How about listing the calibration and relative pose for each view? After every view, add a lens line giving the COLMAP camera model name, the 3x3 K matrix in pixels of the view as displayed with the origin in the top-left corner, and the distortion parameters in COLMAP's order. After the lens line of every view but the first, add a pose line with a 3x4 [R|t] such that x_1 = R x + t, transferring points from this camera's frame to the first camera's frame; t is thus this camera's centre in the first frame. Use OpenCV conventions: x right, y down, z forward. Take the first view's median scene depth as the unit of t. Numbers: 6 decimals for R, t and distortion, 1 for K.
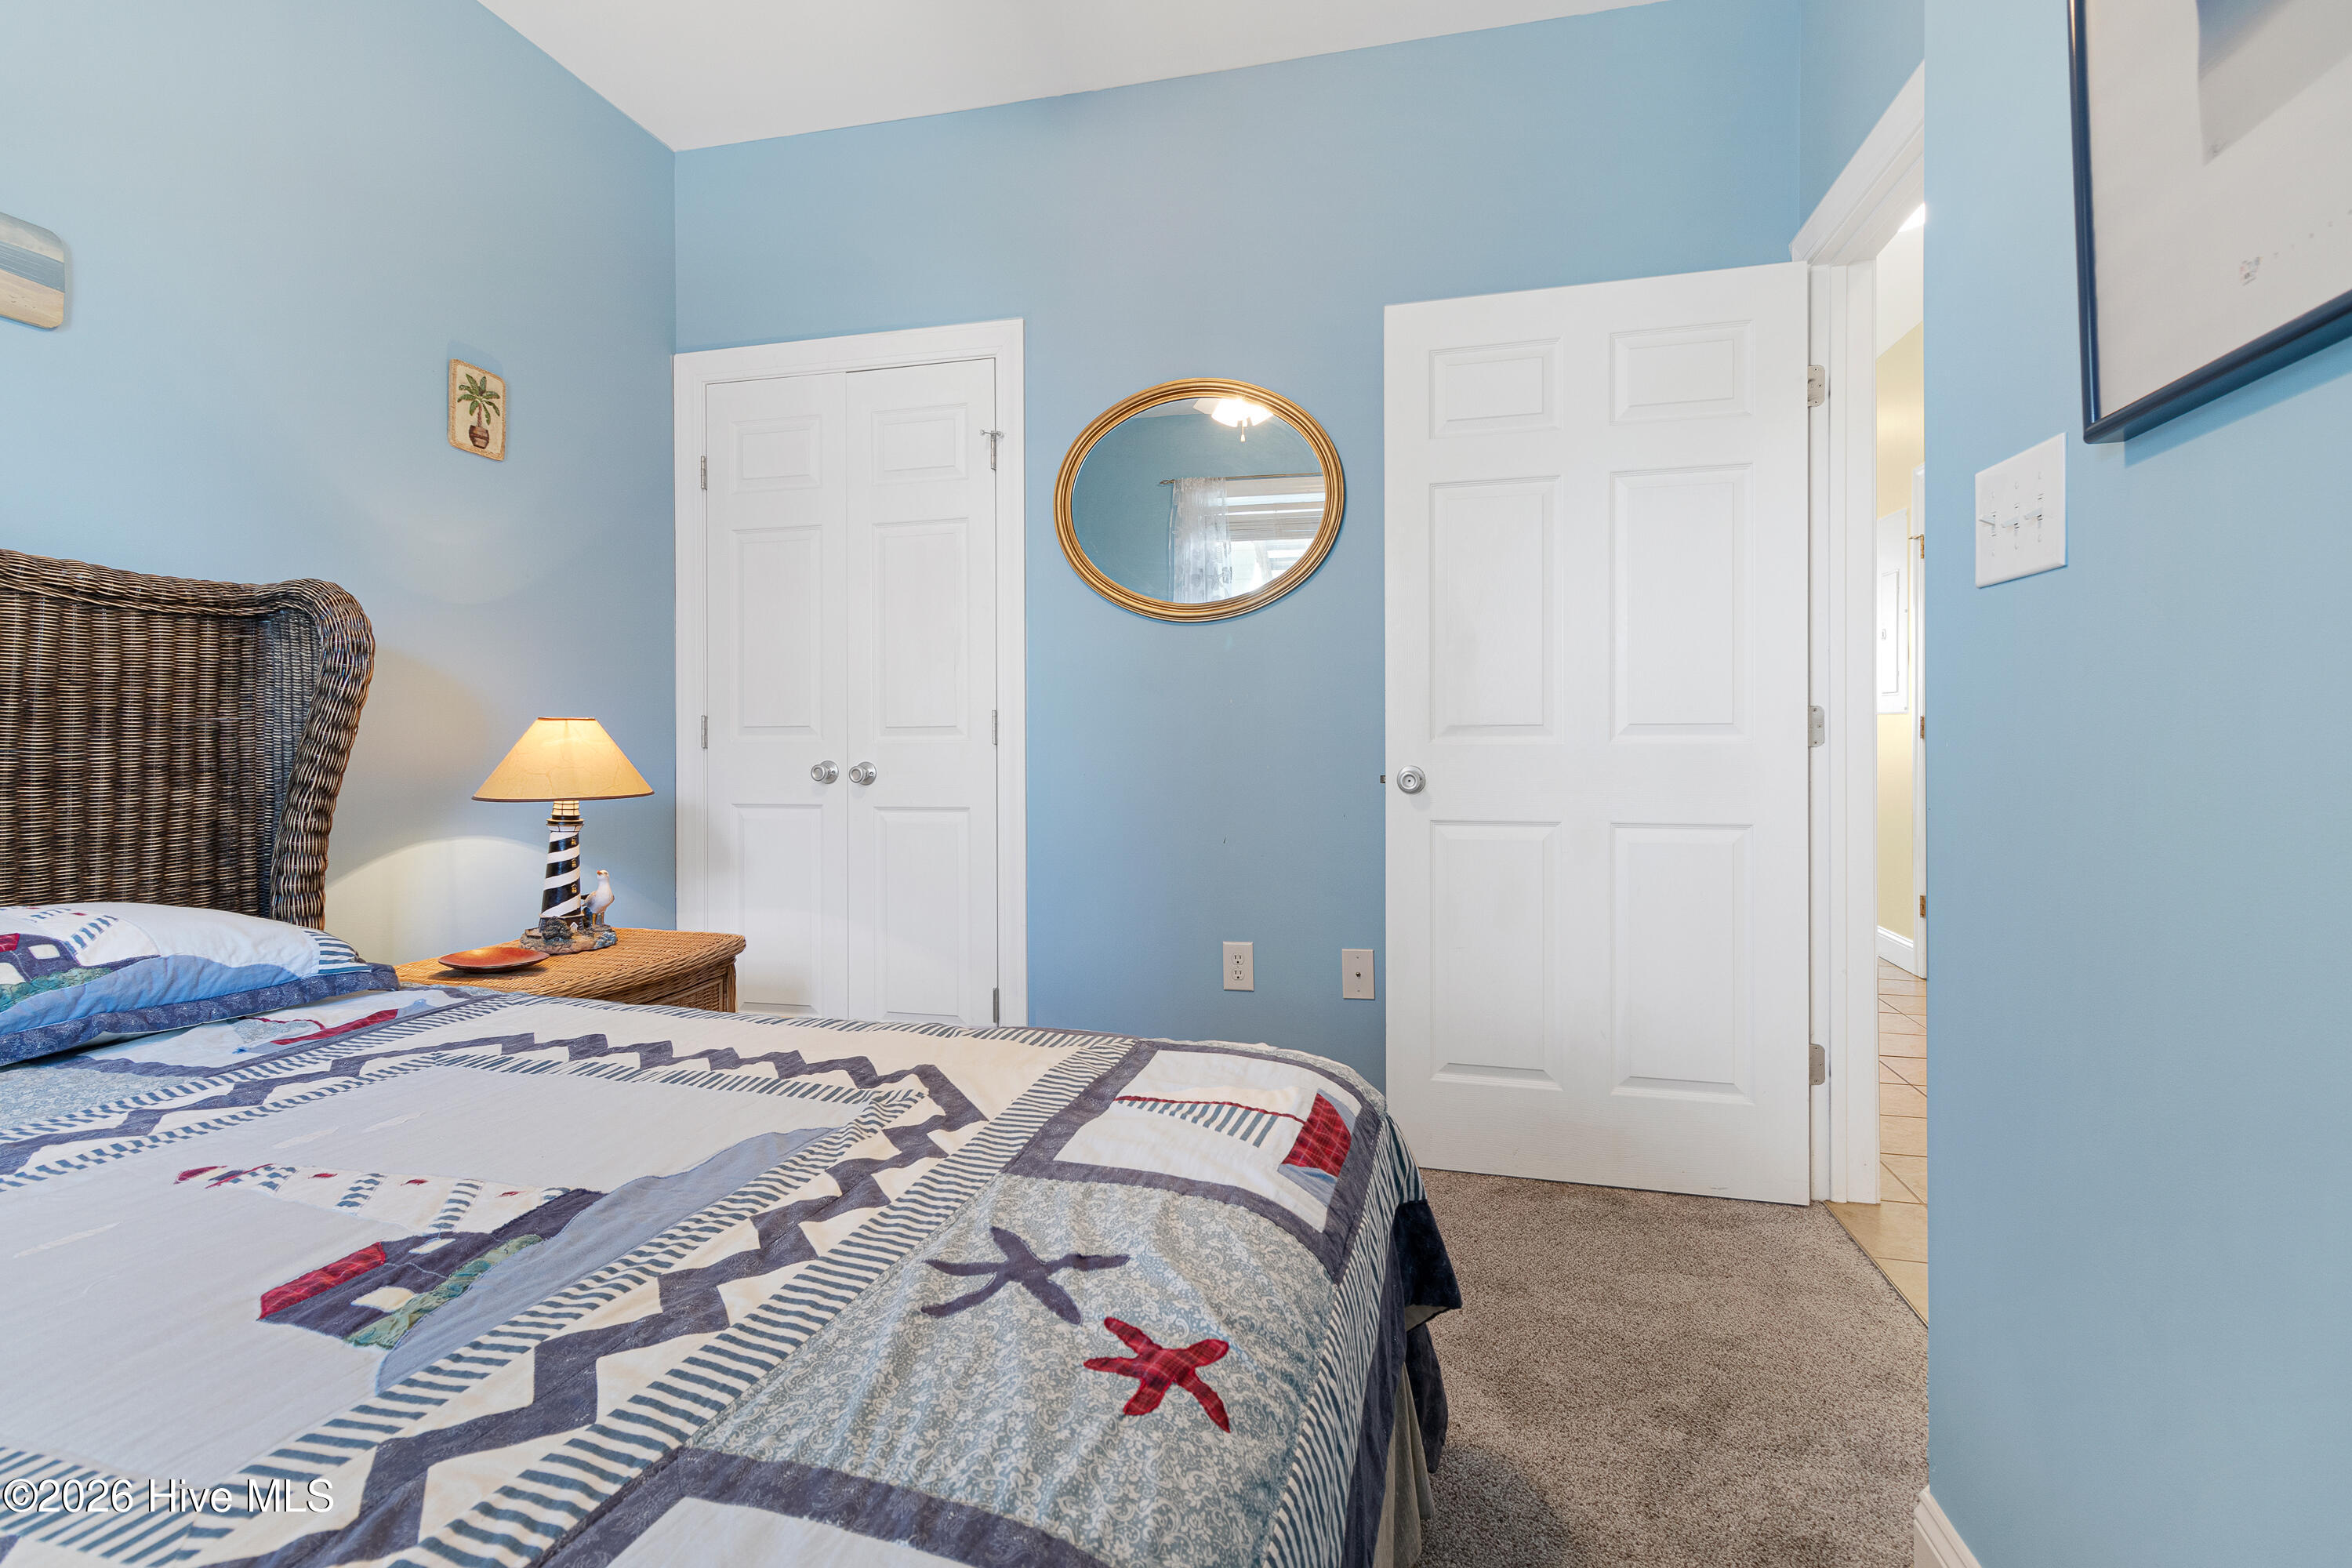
lens RADIAL K [[1078.2, 0, 1172.2], [0, 1078.2, 771.2], [0, 0, 1]] dist [-0.003969, 0.001431]
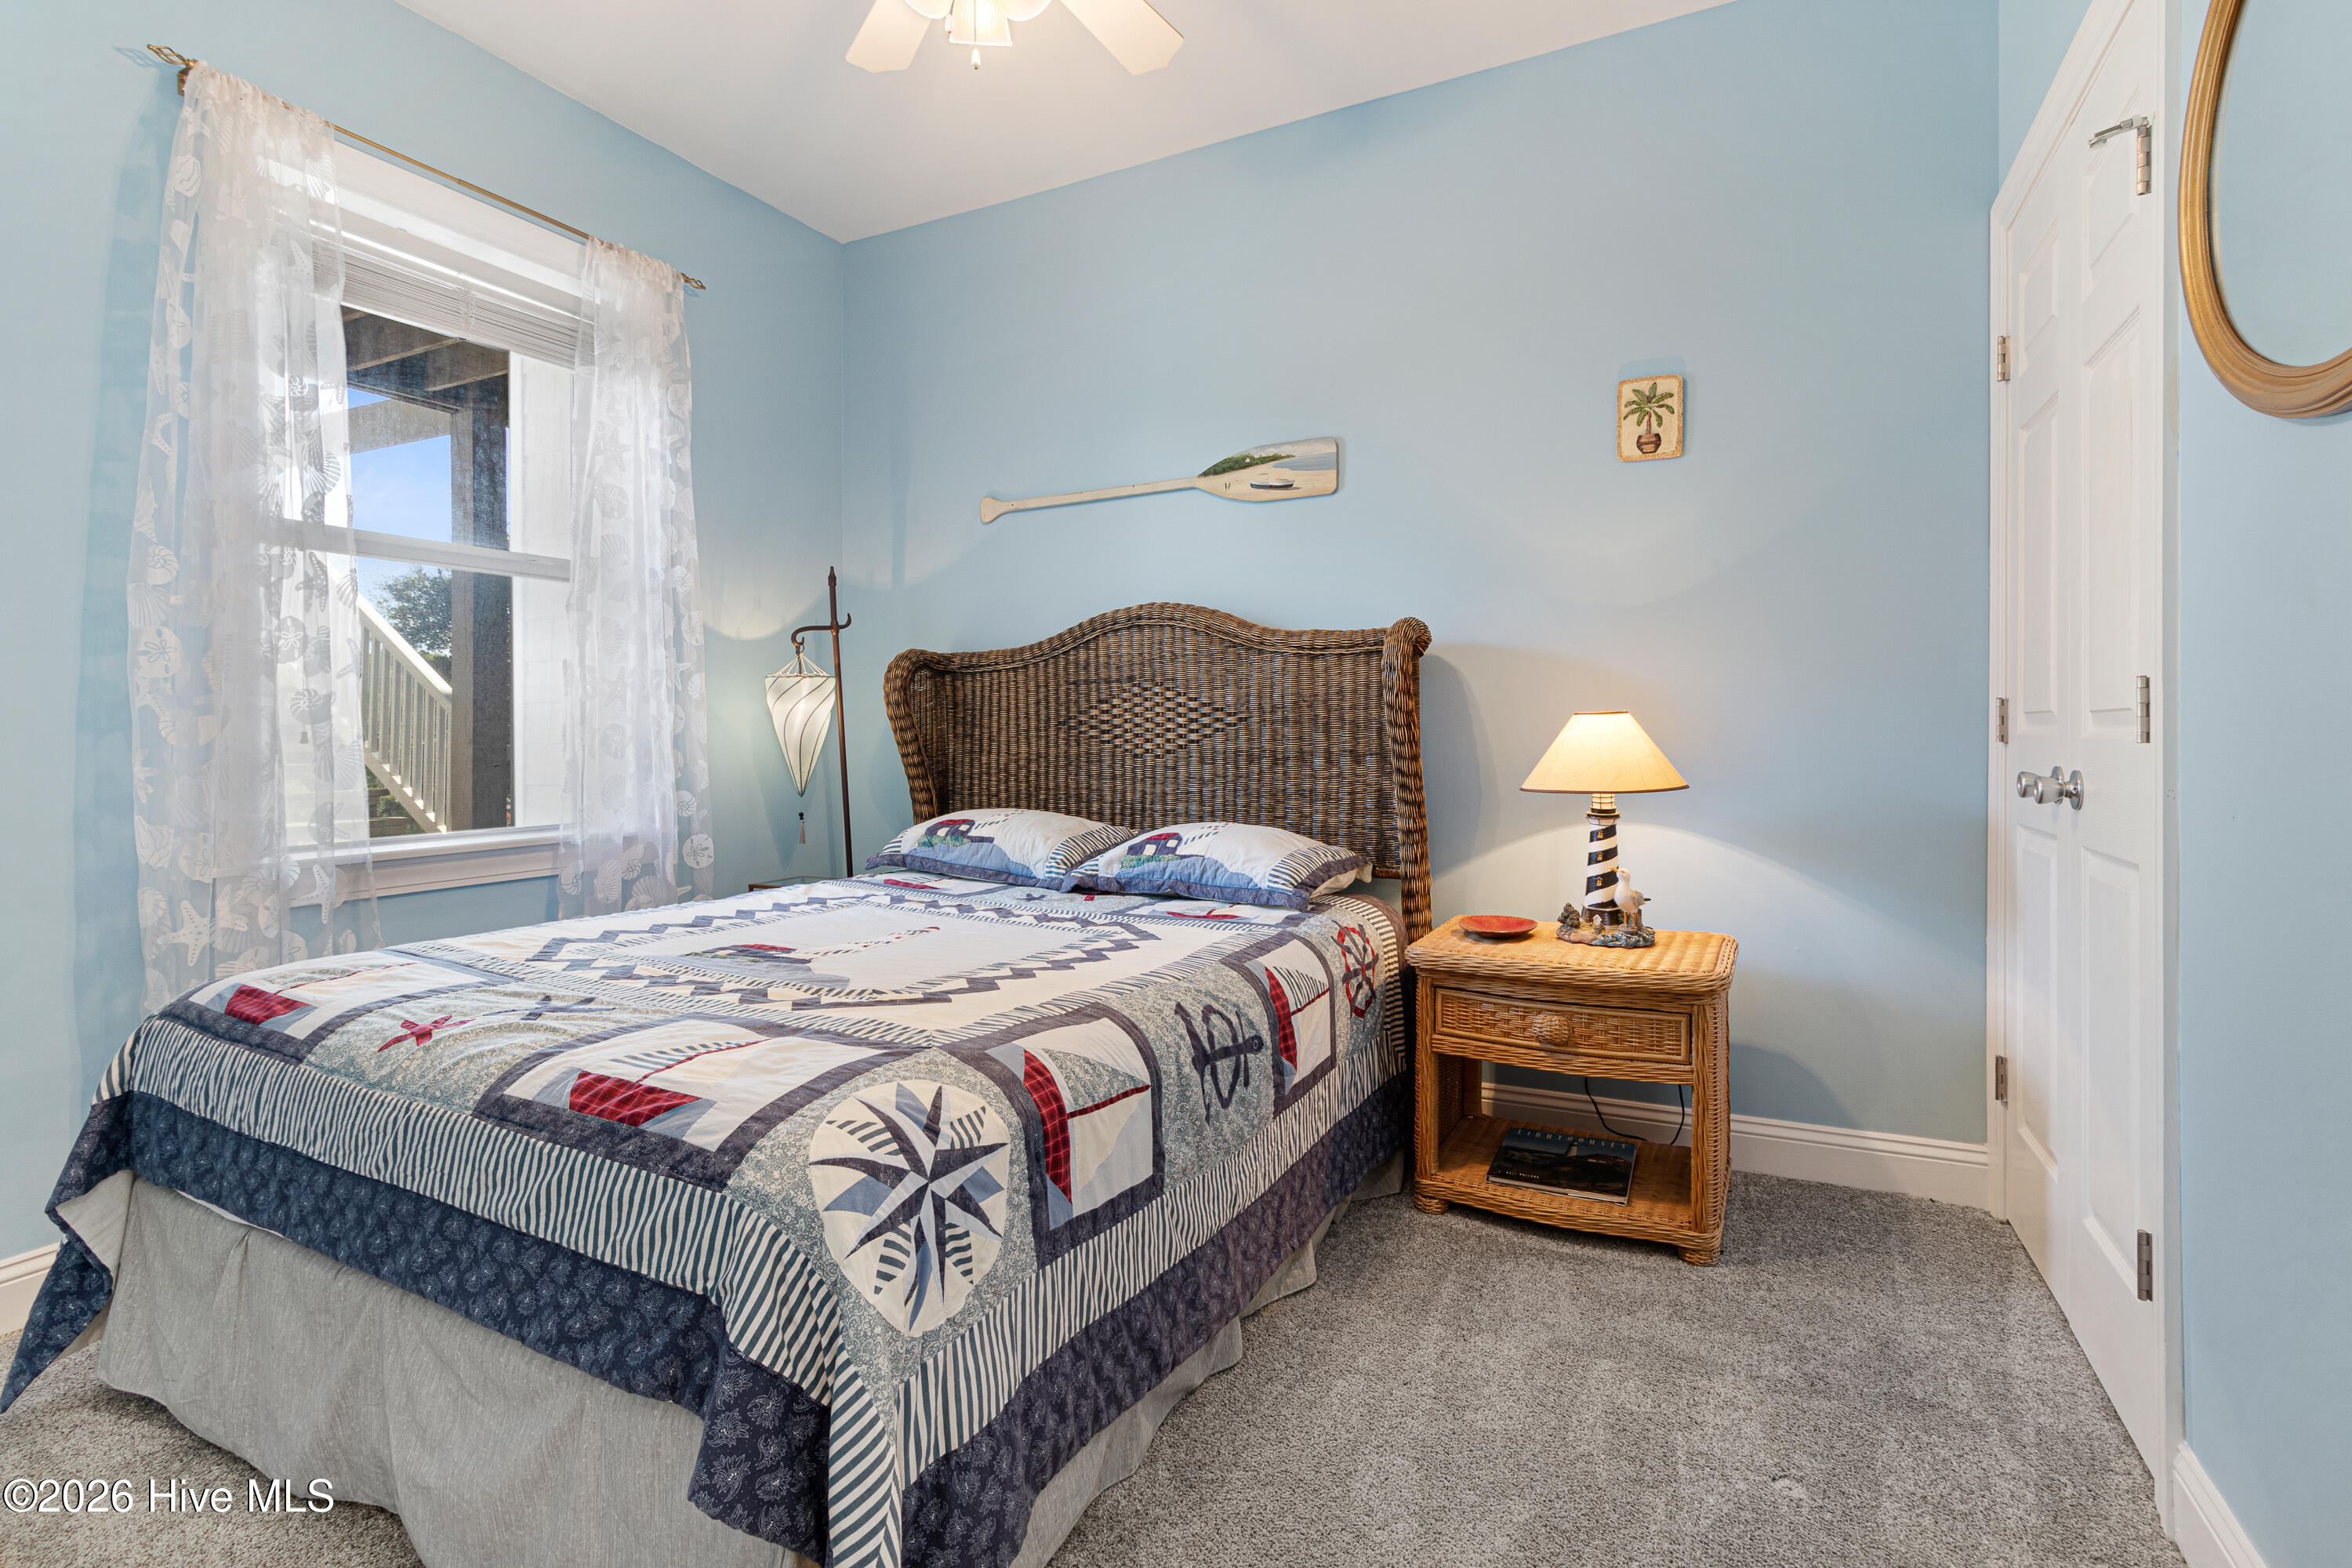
lens RADIAL K [[1078.2, 0, 1164.9], [0, 1078.2, 722.7], [0, 0, 1]] dist [-0.003969, 0.001431]
pose [[-0.210706, -0.003245, -0.977544, 0.669212], [-0.017990, 0.999838, 0.000559, -0.041276], [0.977384, 0.017704, -0.210730, 1.062147]]
